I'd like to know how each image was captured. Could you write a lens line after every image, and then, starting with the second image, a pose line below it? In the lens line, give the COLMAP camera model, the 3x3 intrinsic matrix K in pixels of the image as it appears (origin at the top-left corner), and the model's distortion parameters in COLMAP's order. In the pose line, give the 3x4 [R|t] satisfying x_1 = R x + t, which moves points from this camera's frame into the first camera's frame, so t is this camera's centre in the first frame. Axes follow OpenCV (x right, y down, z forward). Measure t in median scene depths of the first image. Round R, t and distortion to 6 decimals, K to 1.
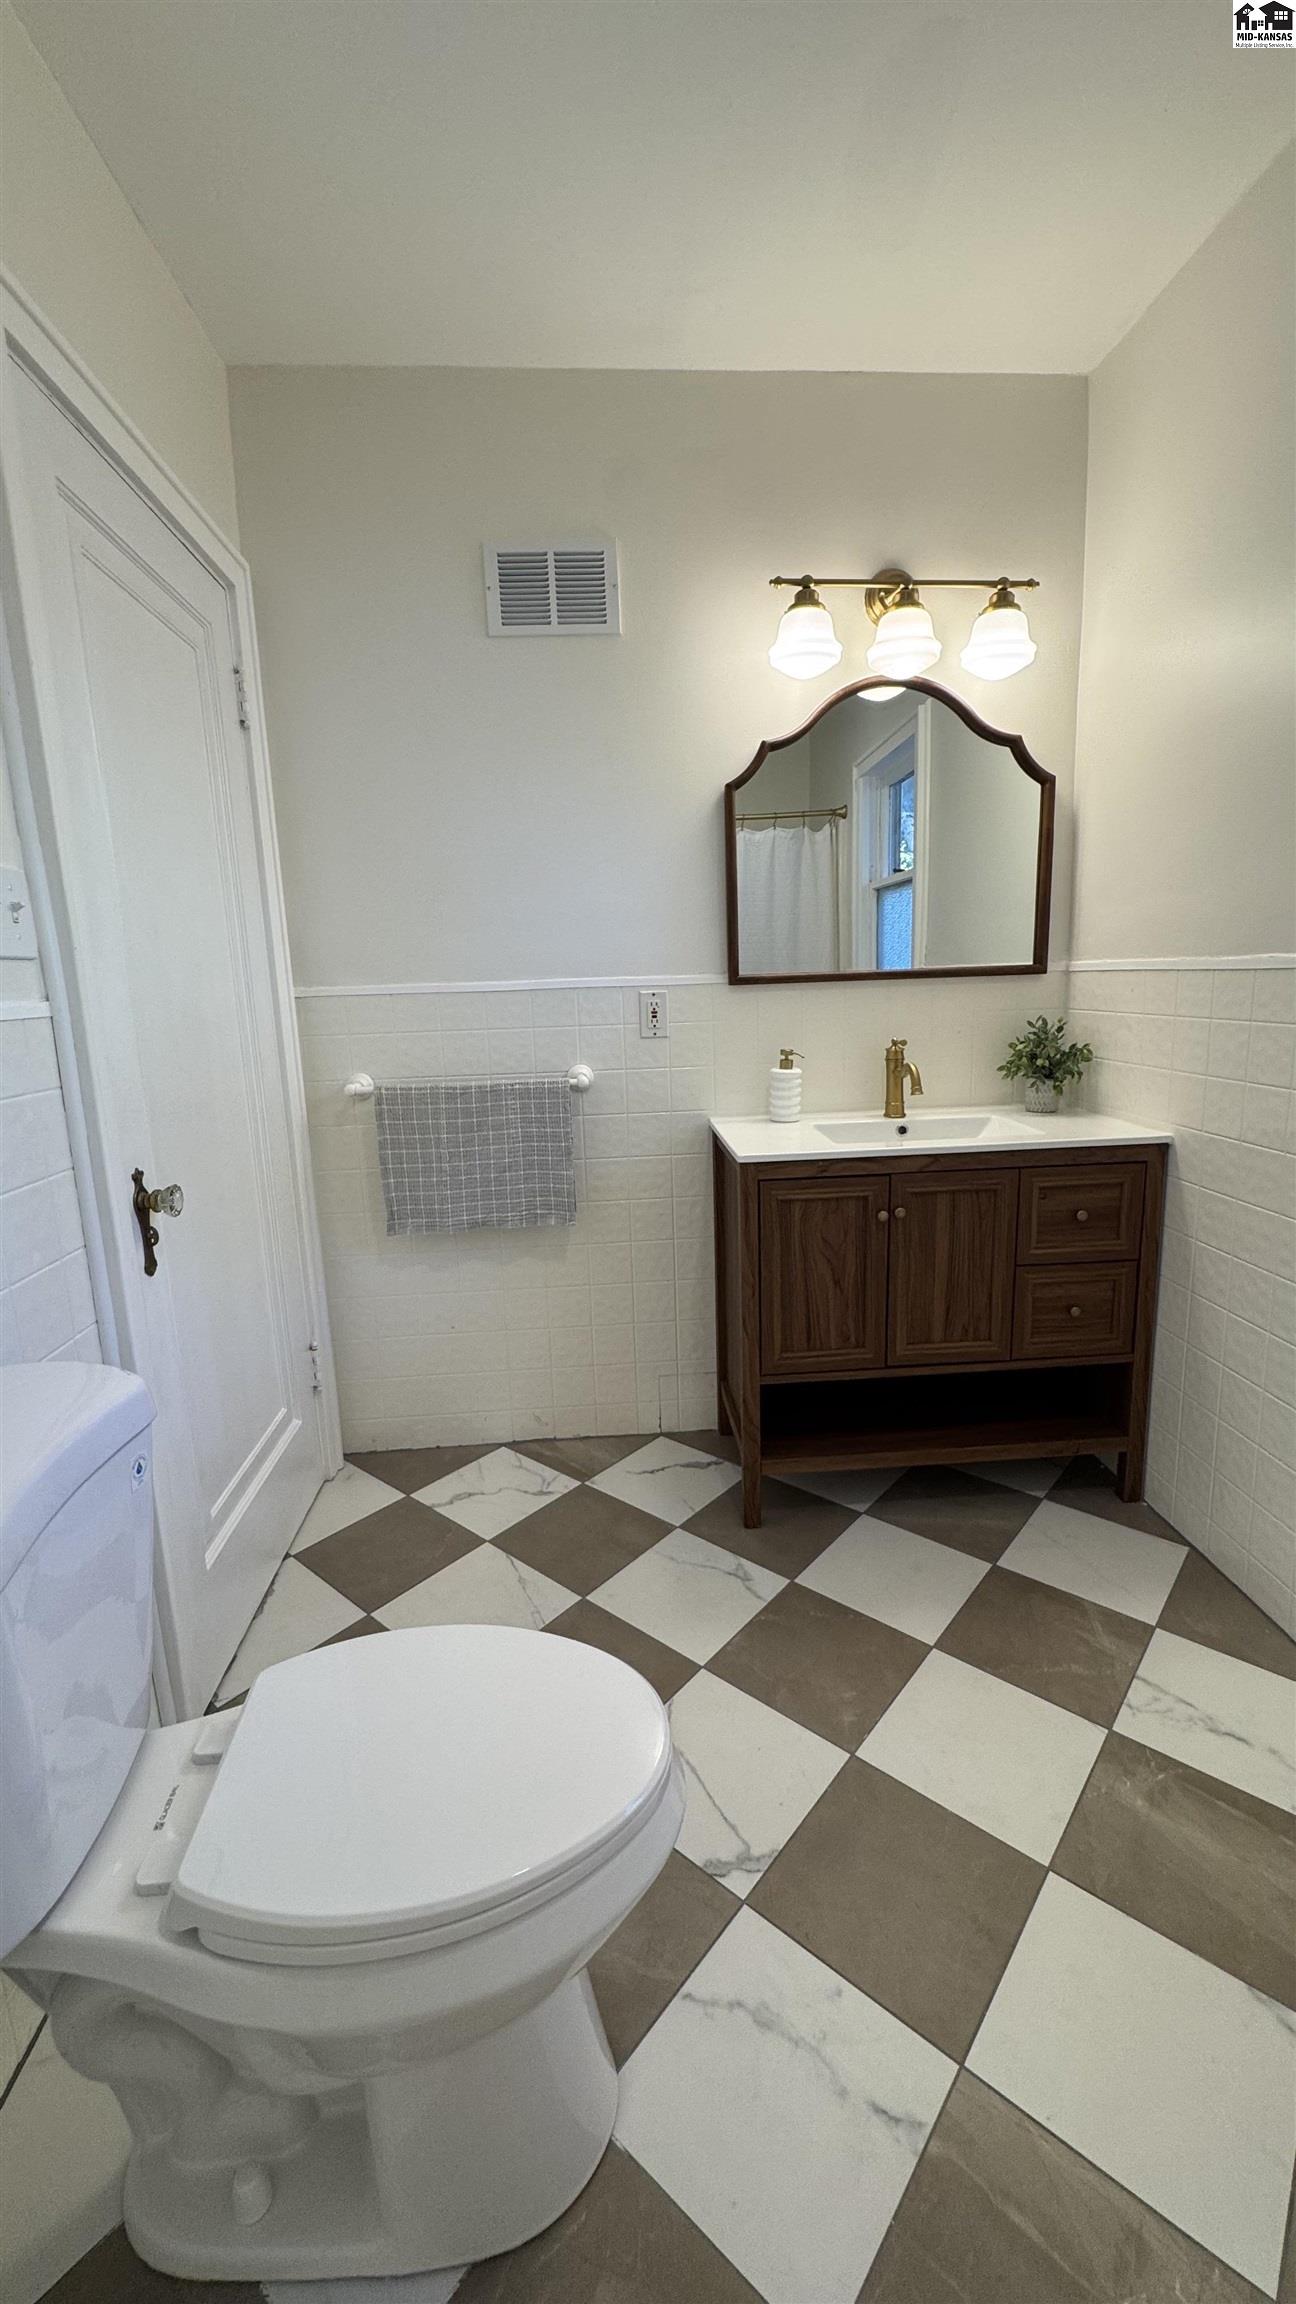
lens RADIAL K [[918.5, 0, 648.0], [0, 918.5, 1152.0], [0, 0, 1]] dist [-0.001922, -0.000361]
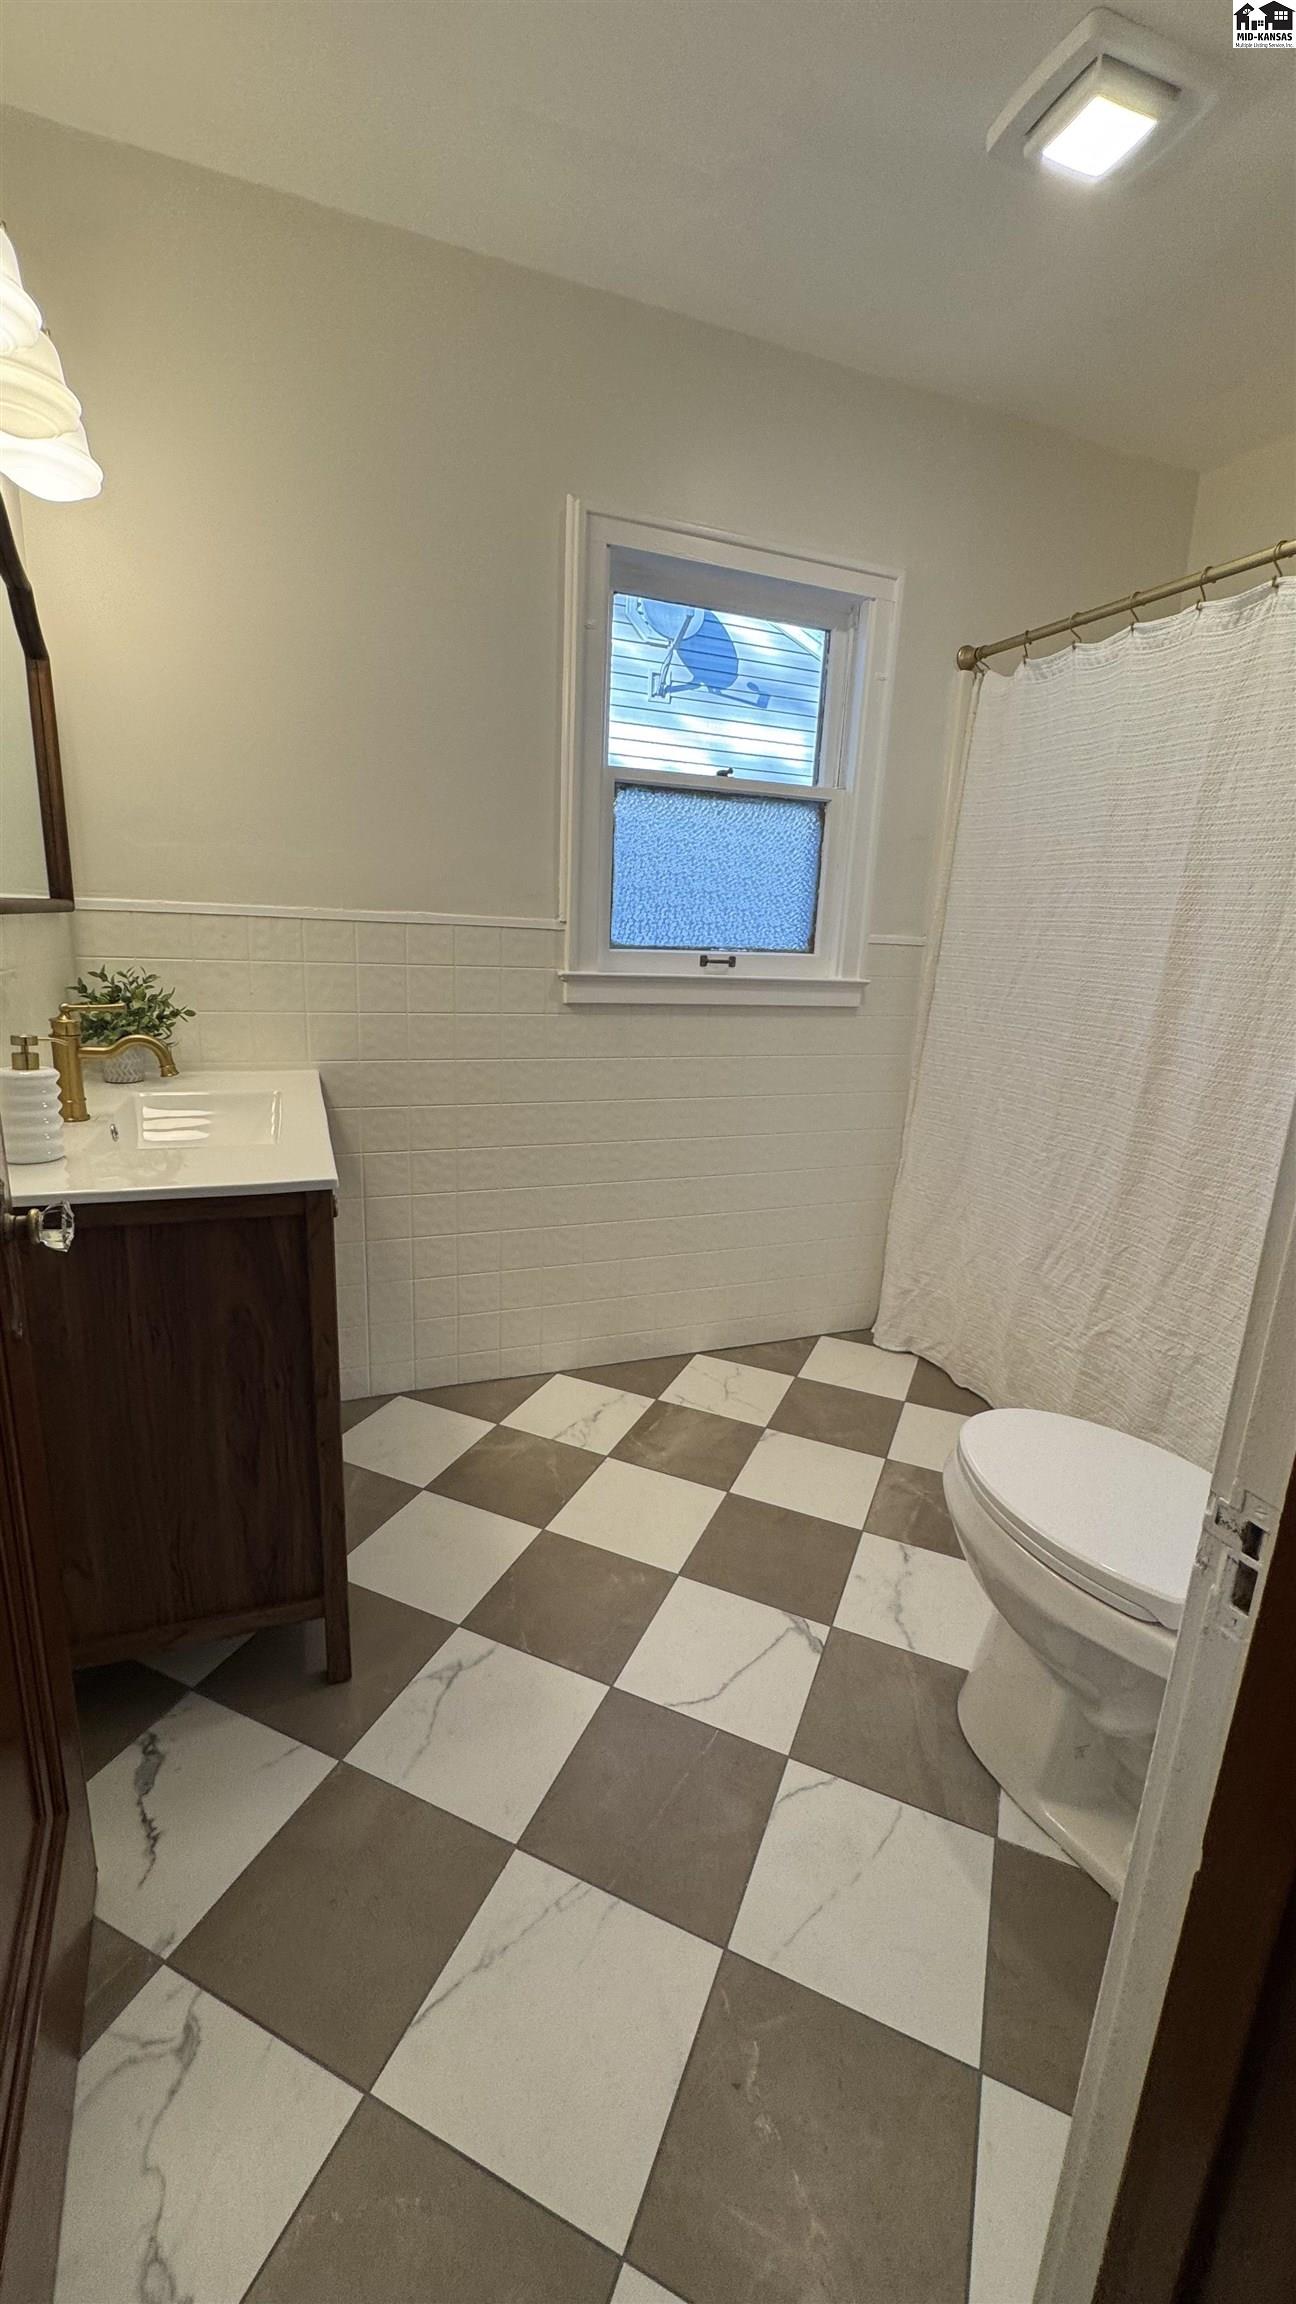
lens RADIAL K [[918.5, 0, 648.0], [0, 918.5, 1152.0], [0, 0, 1]] dist [-0.001922, -0.000361]
pose [[-0.300021, -0.211138, 0.930273, -0.610886], [0.147453, 0.953213, 0.263899, -0.162909], [-0.942467, 0.216347, -0.254851, 0.956148]]
